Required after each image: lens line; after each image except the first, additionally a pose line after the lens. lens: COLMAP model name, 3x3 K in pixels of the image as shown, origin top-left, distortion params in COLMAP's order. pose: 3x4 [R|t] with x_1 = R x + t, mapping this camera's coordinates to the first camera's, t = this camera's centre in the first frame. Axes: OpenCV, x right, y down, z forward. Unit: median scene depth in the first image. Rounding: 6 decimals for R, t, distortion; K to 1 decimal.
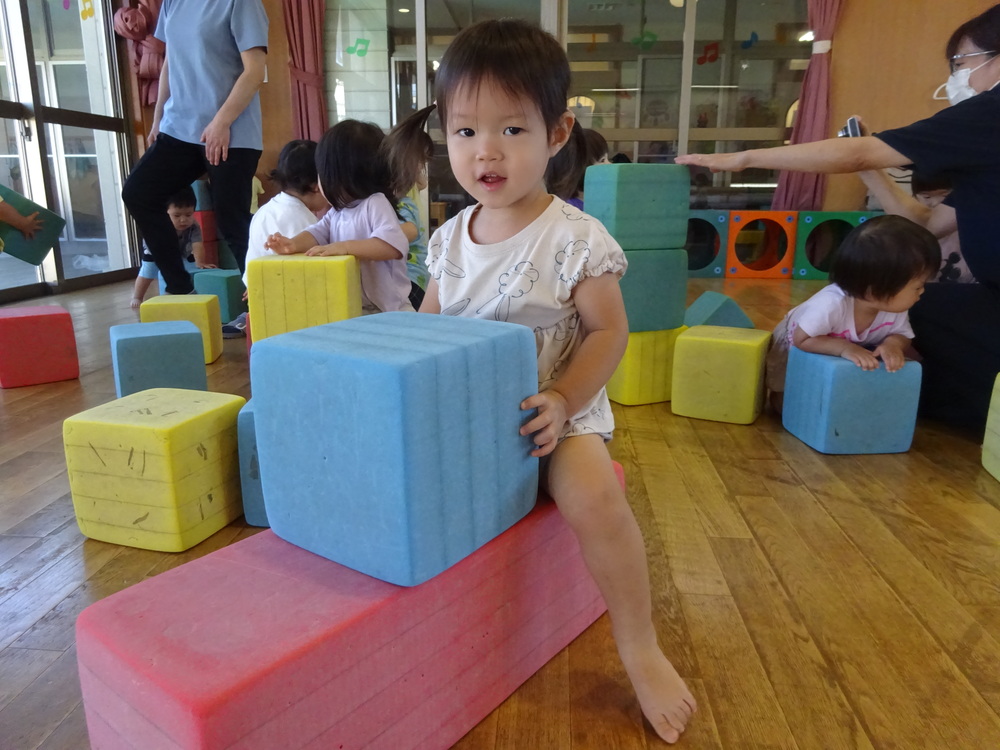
lens RADIAL K [[745.0, 0, 500.0], [0, 745.0, 375.0], [0, 0, 1]] dist [0.001087, -0.009919]
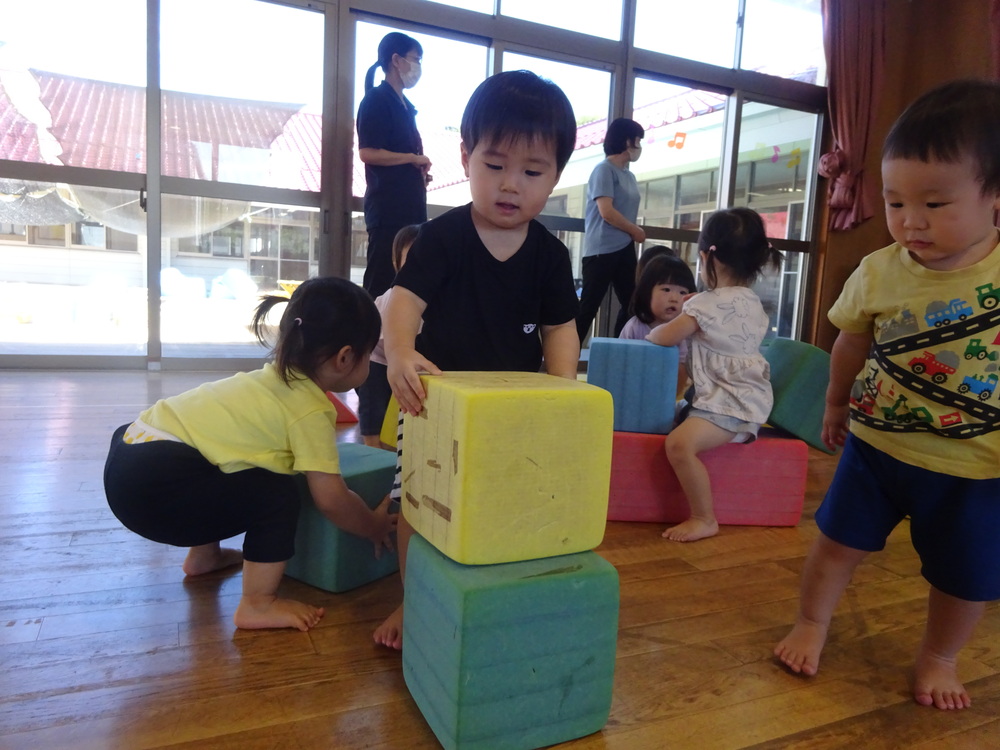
lens RADIAL K [[745.0, 0, 500.0], [0, 745.0, 375.0], [0, 0, 1]] dist [0.001087, -0.009919]
pose [[0.485690, 0.131168, -0.864234, 1.031512], [-0.263015, 0.964791, -0.001382, 0.002717], [0.833624, 0.227978, 0.503088, 0.048630]]
